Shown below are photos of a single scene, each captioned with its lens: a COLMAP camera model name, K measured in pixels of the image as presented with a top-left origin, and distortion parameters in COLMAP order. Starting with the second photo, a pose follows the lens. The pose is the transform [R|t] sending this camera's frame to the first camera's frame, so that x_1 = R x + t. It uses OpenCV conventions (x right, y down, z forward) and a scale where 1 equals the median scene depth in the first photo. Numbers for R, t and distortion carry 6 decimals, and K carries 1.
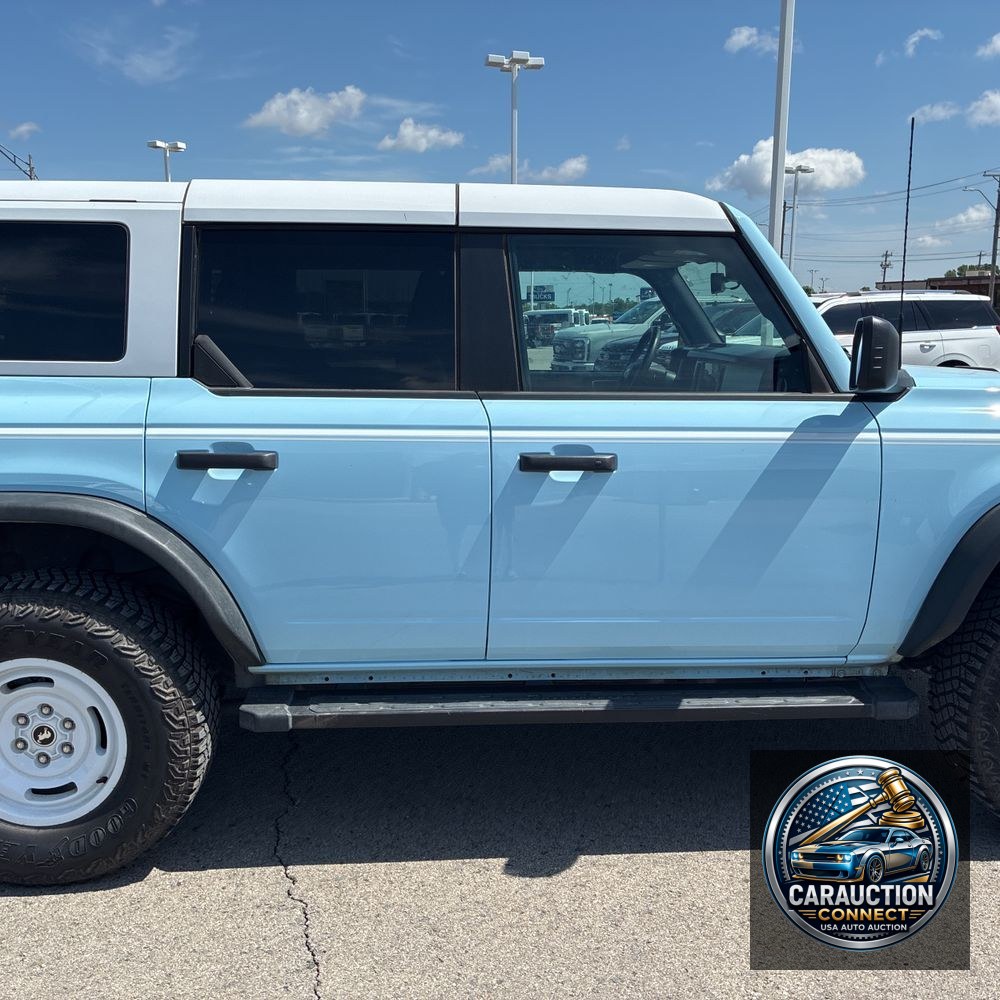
lens RADIAL K [[1031.0, 0, 502.6], [0, 1031.0, 485.4], [0, 0, 1]] dist [0.004826, 0.018310]
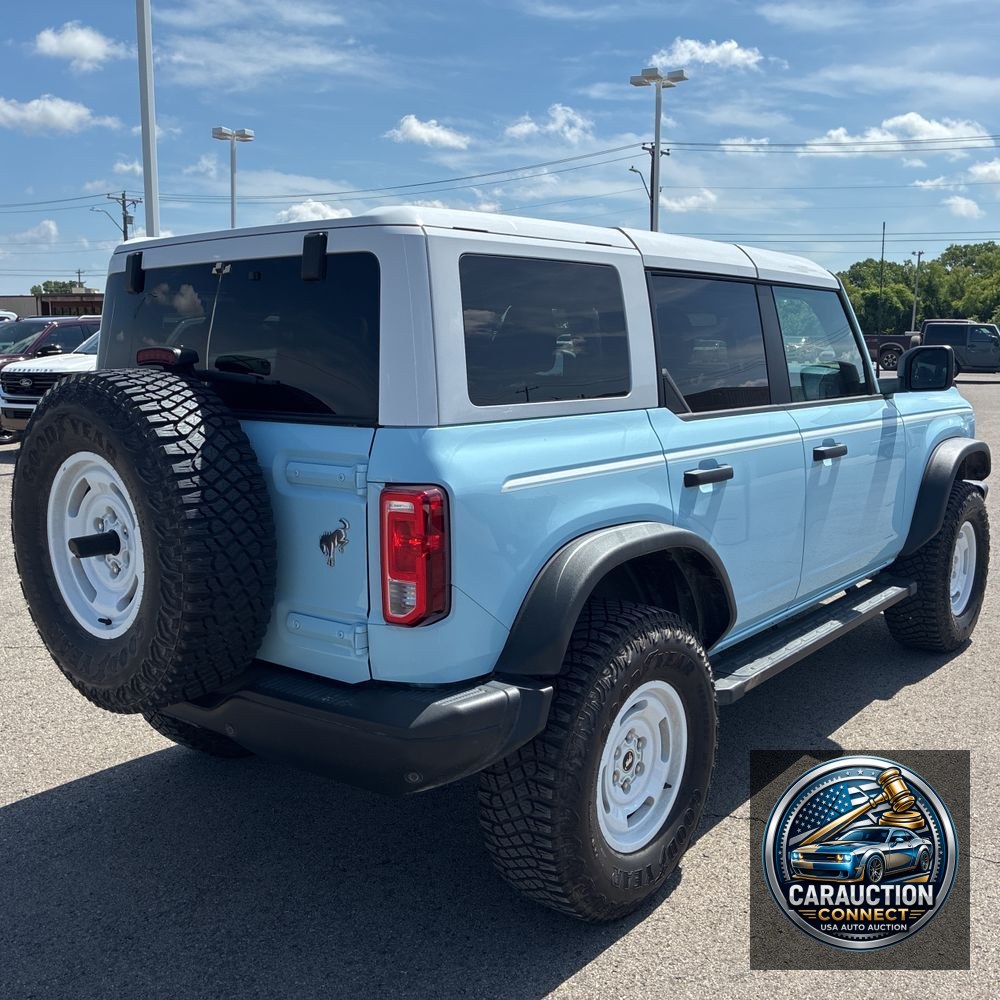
lens RADIAL K [[1040.3, 0, 496.5], [0, 1040.3, 473.4], [0, 0, 1]] dist [0.026561, 0.003216]
pose [[0.668335, -0.102248, 0.736799, -1.232428], [0.122136, 0.992149, 0.026896, -0.083474], [-0.733765, 0.072014, 0.675576, 0.365565]]
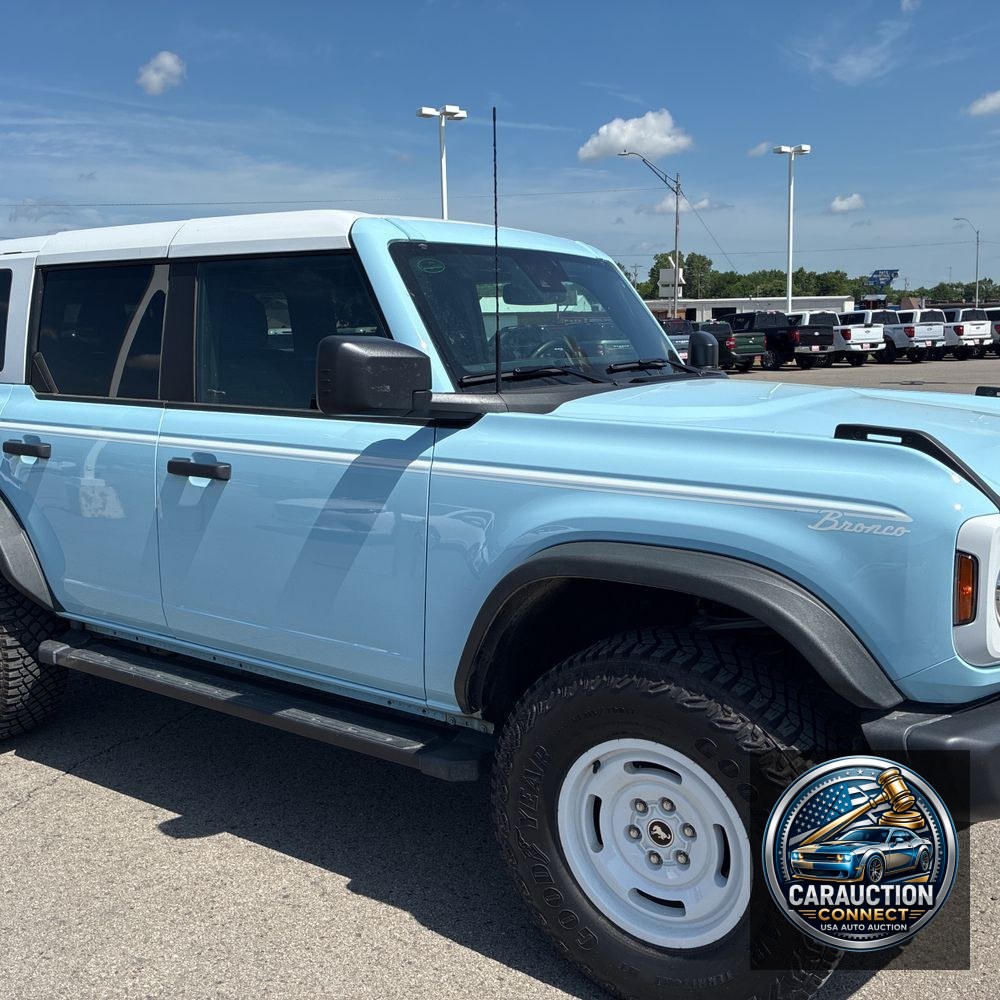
lens RADIAL K [[1018.6, 0, 503.6], [0, 1018.6, 486.5], [0, 0, 1]] dist [0.017582, 0.019351]
pose [[0.795558, 0.080226, -0.600542, 0.945250], [-0.077708, 0.996519, 0.030182, -0.060027], [0.600873, 0.022655, 0.799023, 0.313503]]
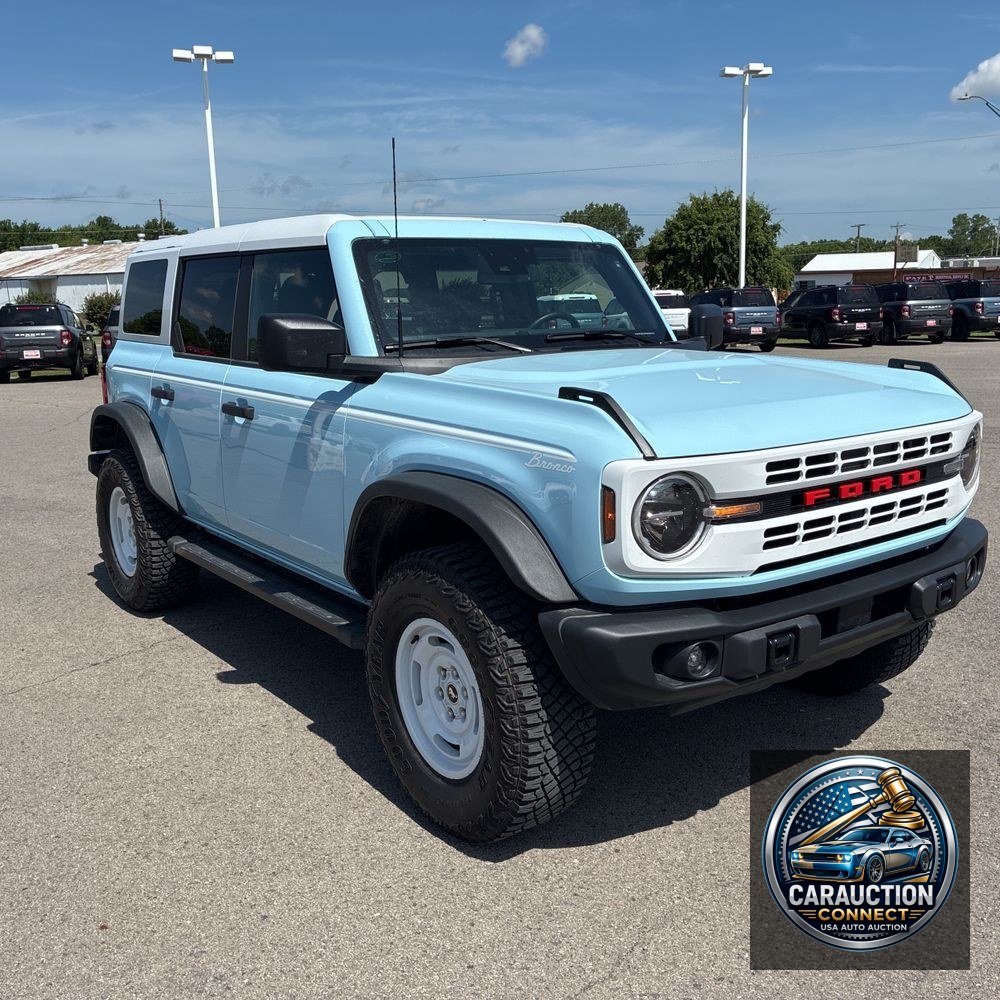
lens RADIAL K [[1016.7, 0, 495.5], [0, 1016.7, 473.5], [0, 0, 1]] dist [0.034939, -0.016648]
pose [[0.557731, 0.131325, -0.819567, 1.433272], [-0.108945, 0.990444, 0.084567, -0.093638], [0.822841, 0.042123, 0.566708, 0.459630]]
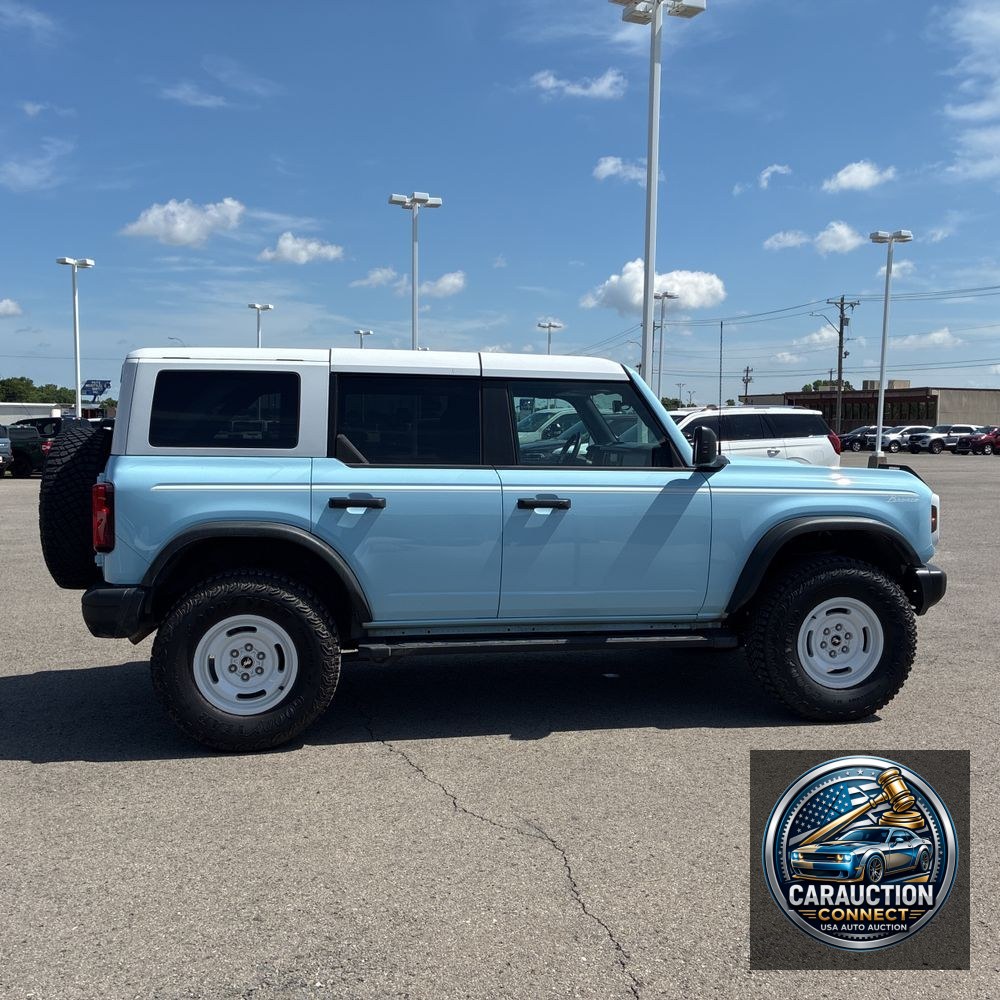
lens RADIAL K [[1040.3, 0, 496.5], [0, 1040.3, 473.4], [0, 0, 1]] dist [0.026561, 0.003216]
pose [[0.993798, 0.000356, 0.111202, -0.216991], [0.012558, 0.993239, -0.115408, 0.130624], [-0.110491, 0.116089, 0.987074, -0.786026]]
